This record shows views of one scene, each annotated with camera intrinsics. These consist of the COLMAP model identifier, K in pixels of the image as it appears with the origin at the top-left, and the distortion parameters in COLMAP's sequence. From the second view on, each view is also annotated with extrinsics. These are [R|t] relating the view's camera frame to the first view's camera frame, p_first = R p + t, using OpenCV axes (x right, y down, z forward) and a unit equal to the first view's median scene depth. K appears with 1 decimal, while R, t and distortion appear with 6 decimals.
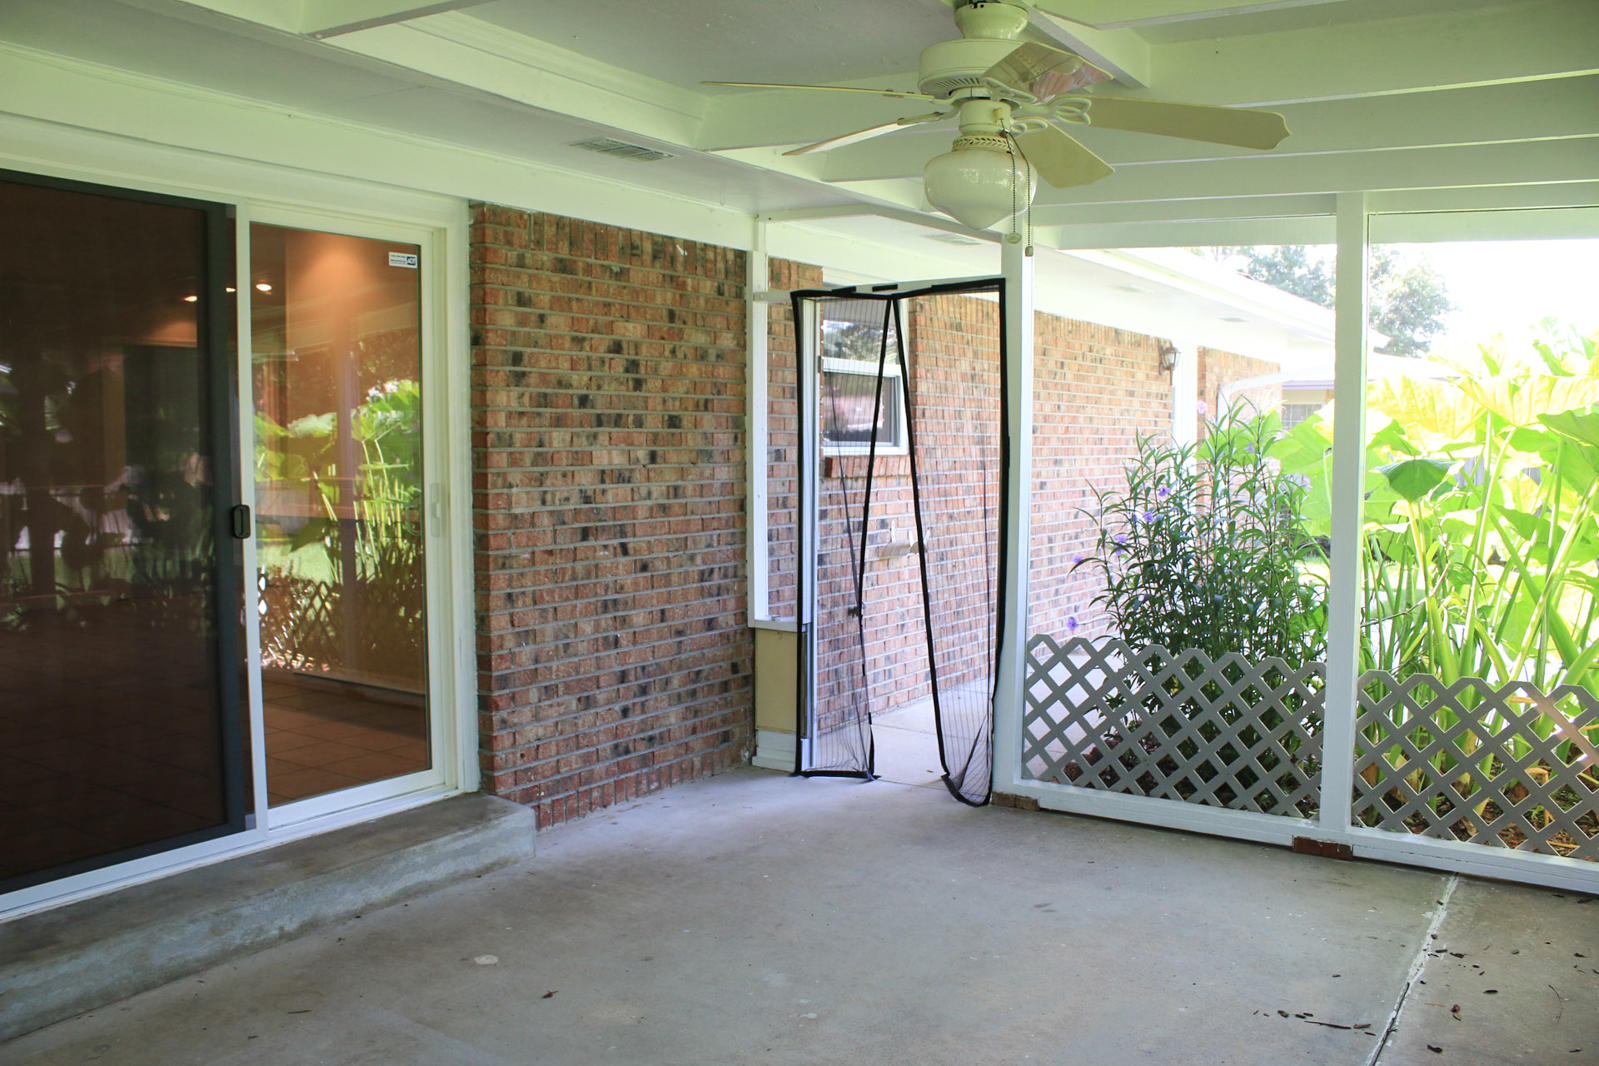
lens RADIAL K [[1317.1, 0, 794.3], [0, 1317.1, 525.6], [0, 0, 1]] dist [-0.155768, 0.132109]
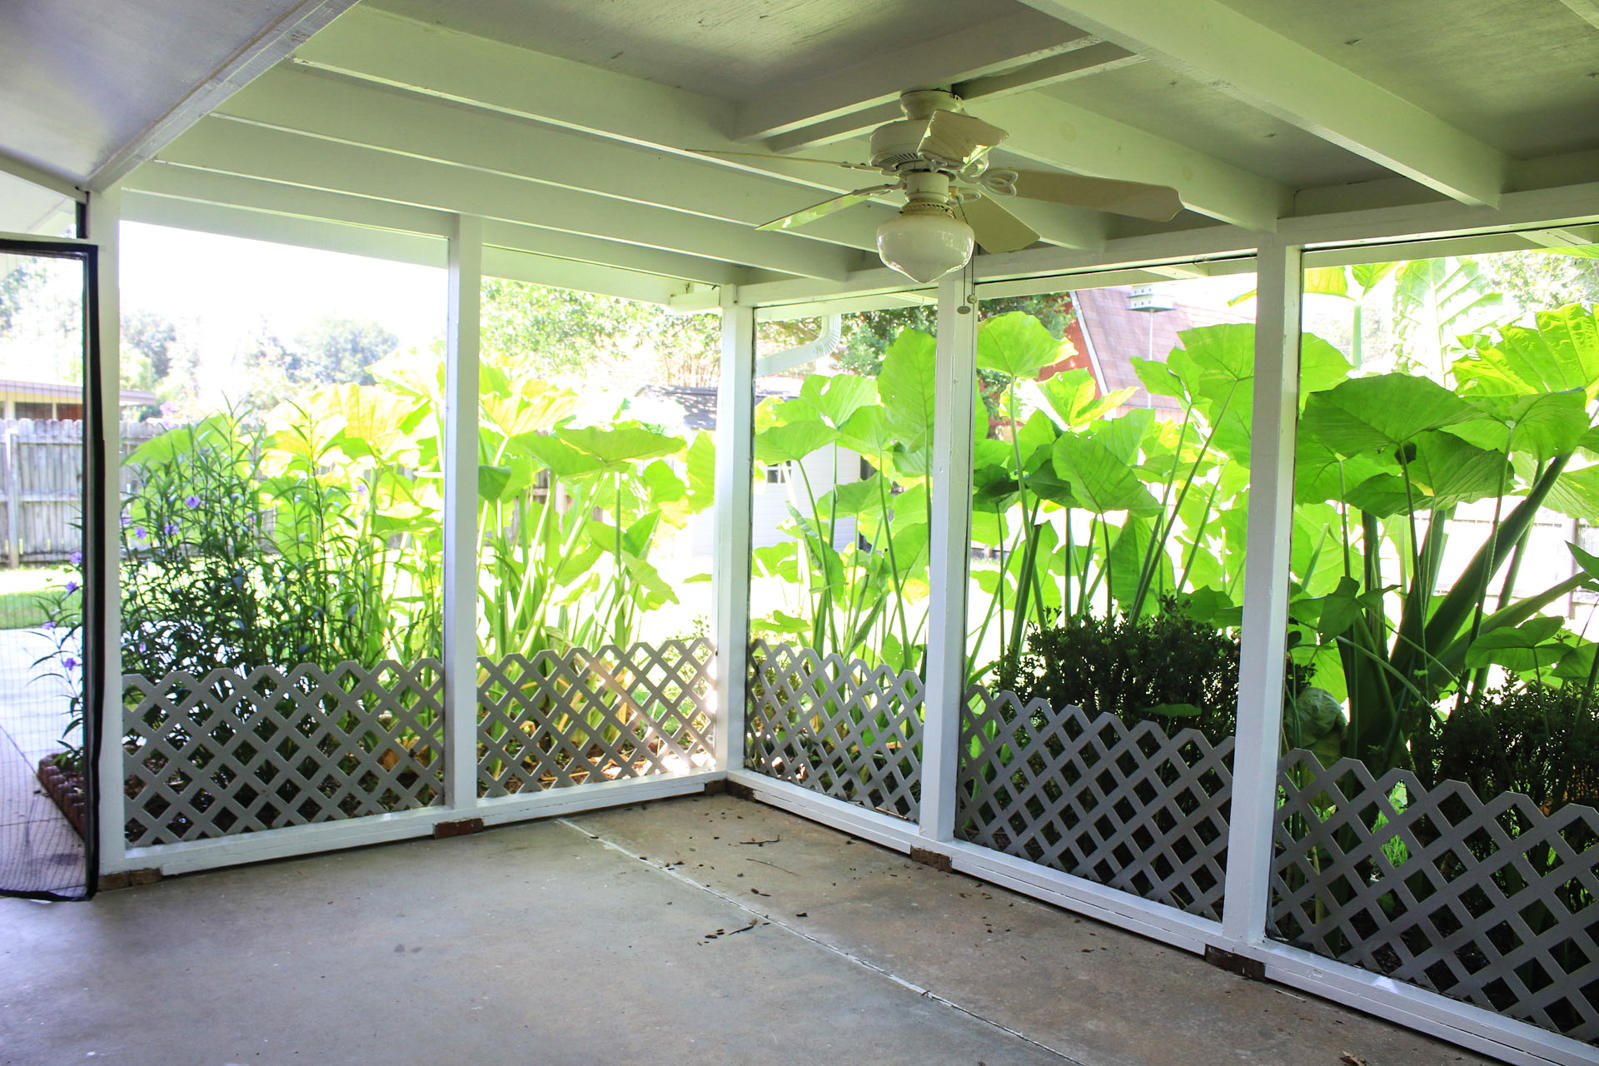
lens RADIAL K [[1317.1, 0, 793.1], [0, 1317.1, 533.3], [0, 0, 1]] dist [-0.155768, 0.132109]
pose [[0.314260, -0.054369, 0.947779, -0.533619], [0.042998, 0.998149, 0.043001, -0.029287], [-0.948363, 0.027239, 0.316017, 0.400103]]
